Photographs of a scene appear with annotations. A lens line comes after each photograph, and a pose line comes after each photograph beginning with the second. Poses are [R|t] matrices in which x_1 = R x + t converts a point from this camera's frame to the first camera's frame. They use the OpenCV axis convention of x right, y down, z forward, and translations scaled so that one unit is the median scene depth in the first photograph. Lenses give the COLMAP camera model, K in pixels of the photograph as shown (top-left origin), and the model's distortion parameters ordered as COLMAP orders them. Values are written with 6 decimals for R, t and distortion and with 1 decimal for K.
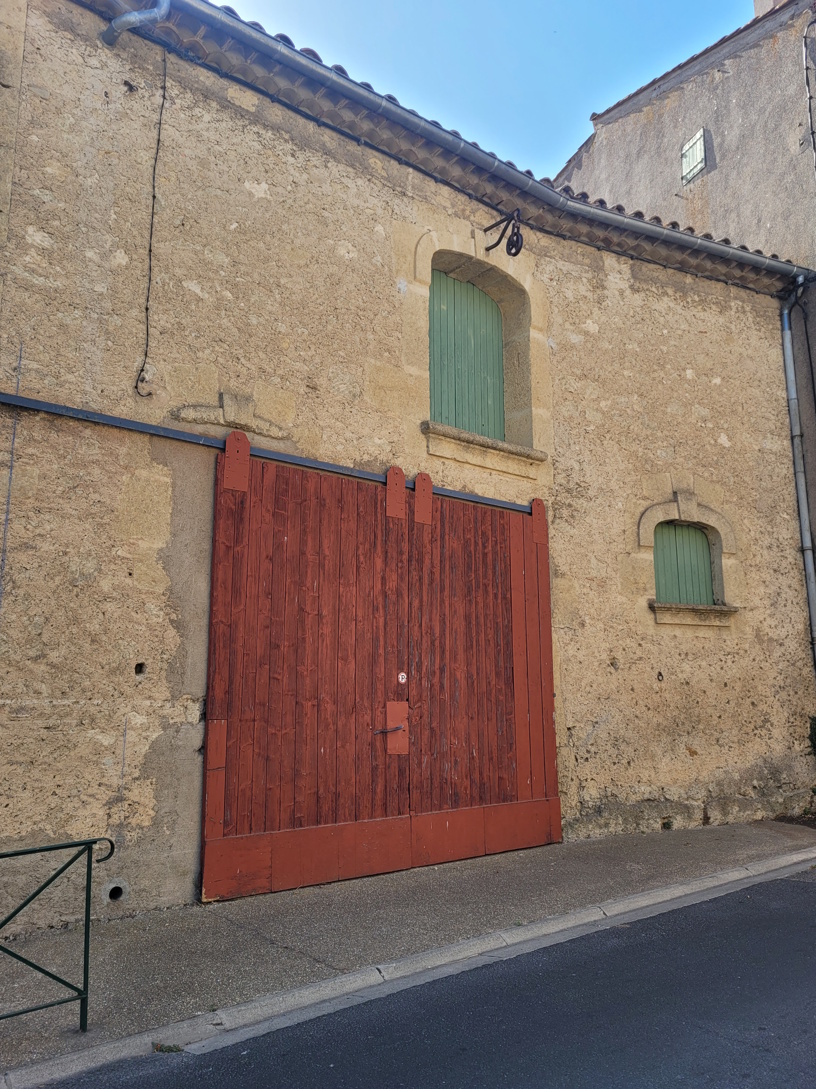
lens RADIAL K [[806.4, 0, 408.0], [0, 806.4, 544.5], [0, 0, 1]] dist [0.025133, 0.001302]
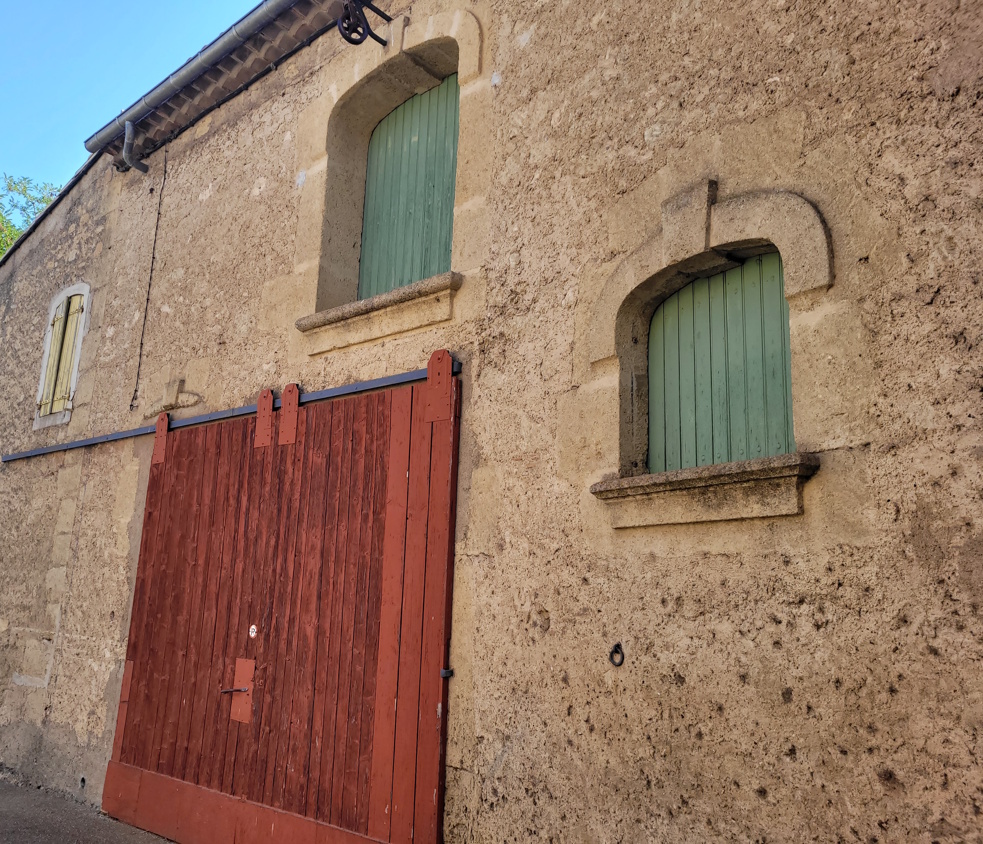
lens RADIAL K [[862.6, 0, 491.5], [0, 862.6, 422.0], [0, 0, 1]] dist [0.033315, -0.002836]
pose [[0.158323, -0.200302, -0.966857, 0.790060], [0.138046, 0.974081, -0.179193, 0.120738], [0.977690, -0.105101, 0.181870, 0.897522]]
